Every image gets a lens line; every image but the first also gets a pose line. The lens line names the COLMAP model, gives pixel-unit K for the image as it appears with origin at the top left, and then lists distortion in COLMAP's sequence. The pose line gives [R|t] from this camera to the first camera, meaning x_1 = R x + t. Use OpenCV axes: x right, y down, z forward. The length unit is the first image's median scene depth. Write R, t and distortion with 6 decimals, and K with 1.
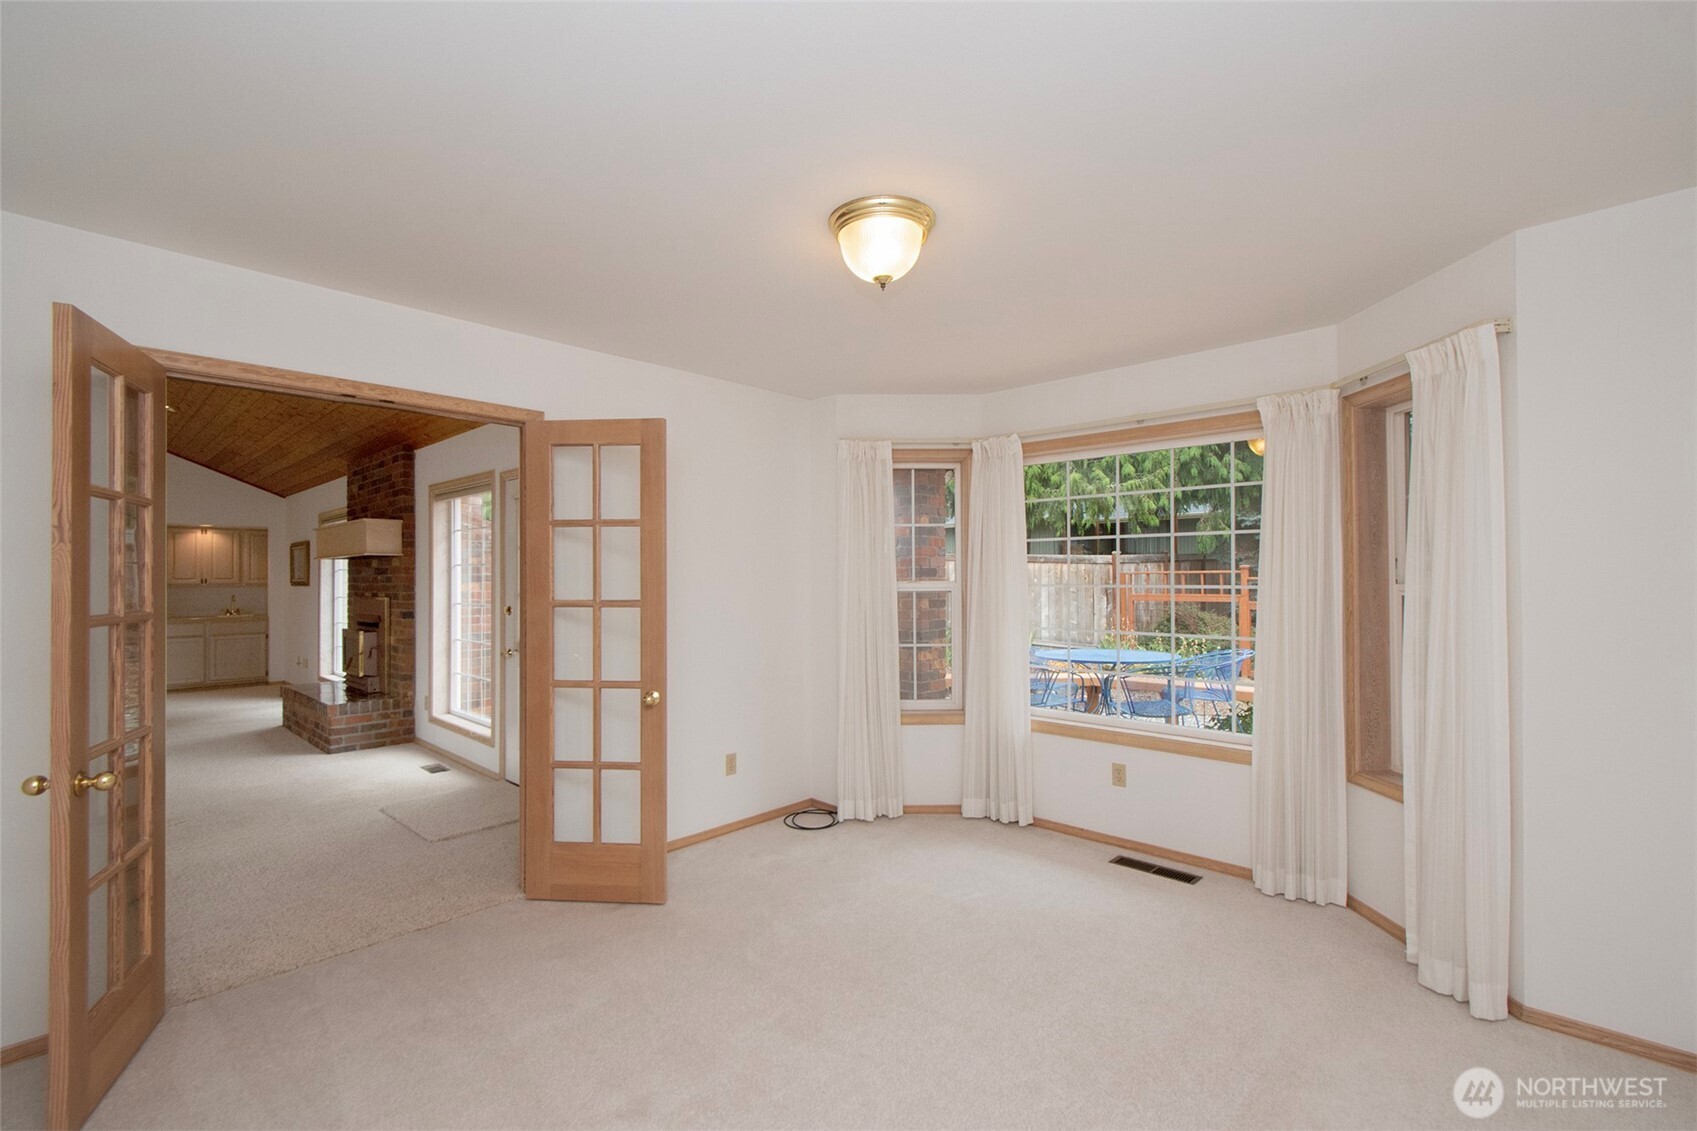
lens RADIAL K [[755.4, 0, 848.6], [0, 755.4, 567.8], [0, 0, 1]] dist [0.000472, -0.000127]
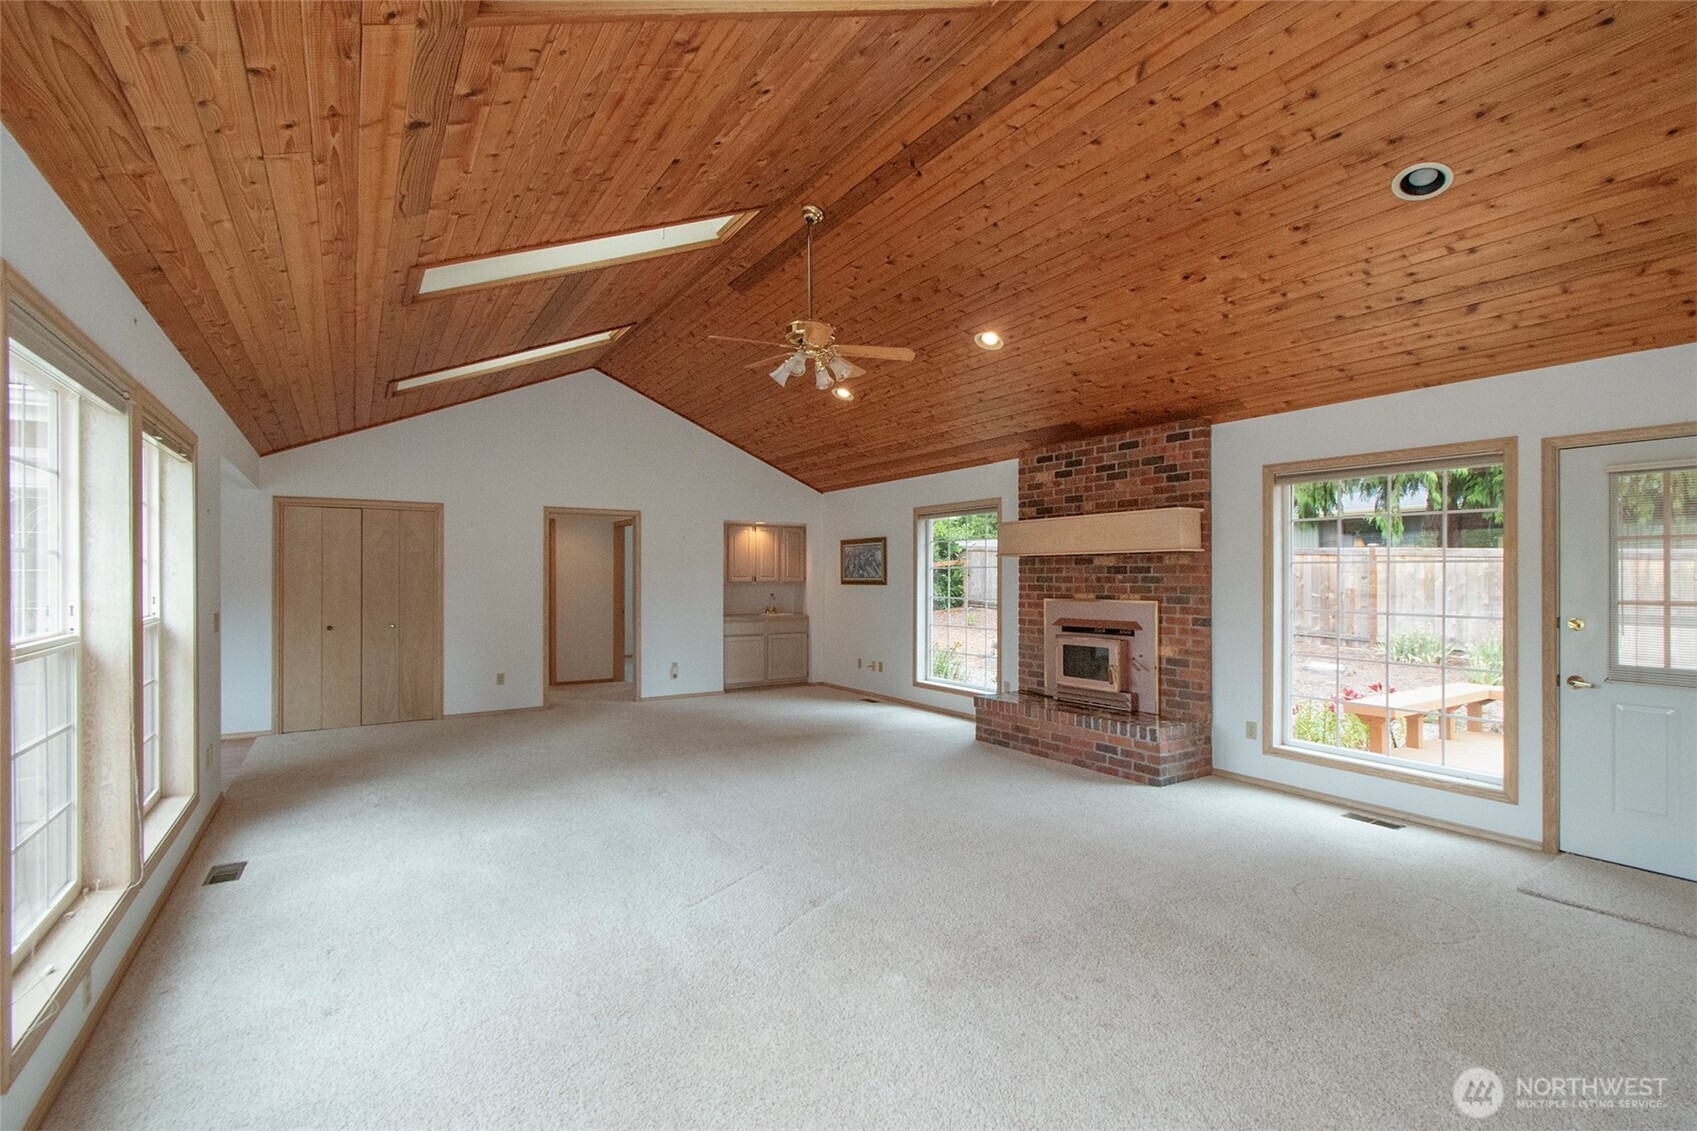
lens RADIAL K [[755.4, 0, 841.9], [0, 755.4, 573.4], [0, 0, 1]] dist [0.000472, -0.000127]
pose [[0.971978, 0.005658, -0.235004, -0.519192], [-0.004068, 0.999965, 0.007249, 0.002532], [0.235037, -0.006090, 0.971967, 0.062752]]
